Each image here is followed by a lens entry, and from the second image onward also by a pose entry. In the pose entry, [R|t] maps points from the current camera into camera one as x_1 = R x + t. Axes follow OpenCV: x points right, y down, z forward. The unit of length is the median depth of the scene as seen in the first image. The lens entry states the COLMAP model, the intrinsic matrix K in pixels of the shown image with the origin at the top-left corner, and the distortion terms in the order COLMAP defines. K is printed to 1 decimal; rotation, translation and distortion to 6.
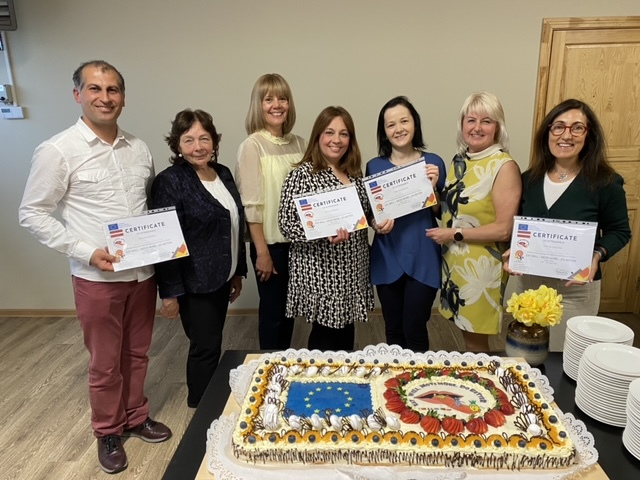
lens RADIAL K [[487.1, 0, 324.1], [0, 487.1, 237.1], [0, 0, 1]] dist [0.014577, -0.013047]
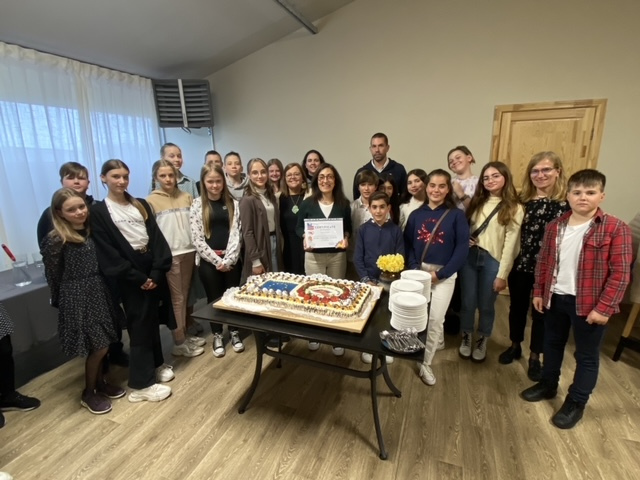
lens RADIAL K [[327.9, 0, 318.8], [0, 327.9, 238.3], [0, 0, 1]] dist [0.032308, -0.032229]
pose [[0.945586, 0.070421, -0.317660, 0.766466], [-0.075879, 0.997105, -0.004829, 0.092361], [0.316400, 0.028670, 0.948193, -0.537230]]
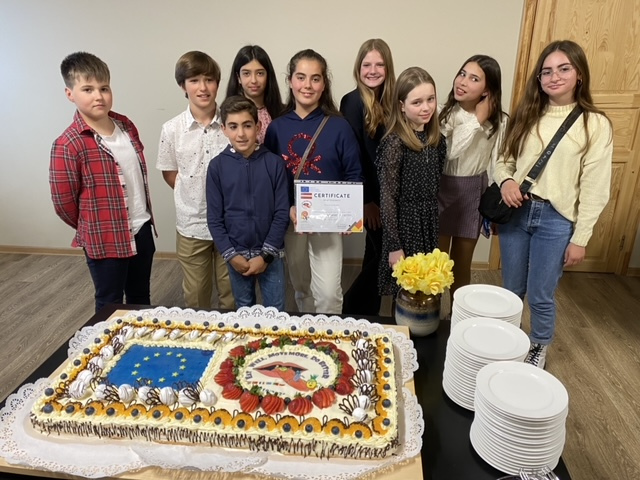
lens RADIAL K [[485.1, 0, 327.3], [0, 485.1, 231.8], [0, 0, 1]] dist [0.025786, -0.025185]
pose [[0.998078, 0.034871, -0.051228, 0.393723], [-0.029072, 0.993519, 0.109886, -0.032057], [0.054728, -0.108186, 0.992623, 0.145445]]
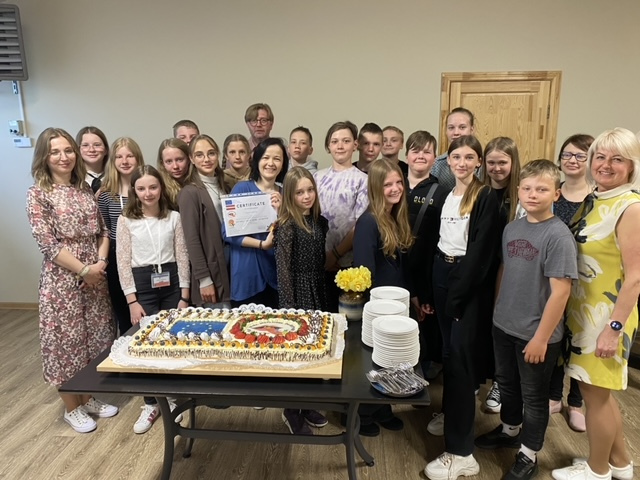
lens RADIAL K [[485.1, 0, 327.3], [0, 485.1, 231.8], [0, 0, 1]] dist [0.025786, -0.025185]
pose [[0.999737, 0.012667, -0.019116, 0.500189], [-0.013830, 0.997982, -0.061975, 0.120793], [0.018293, 0.062223, 0.997895, -0.646041]]
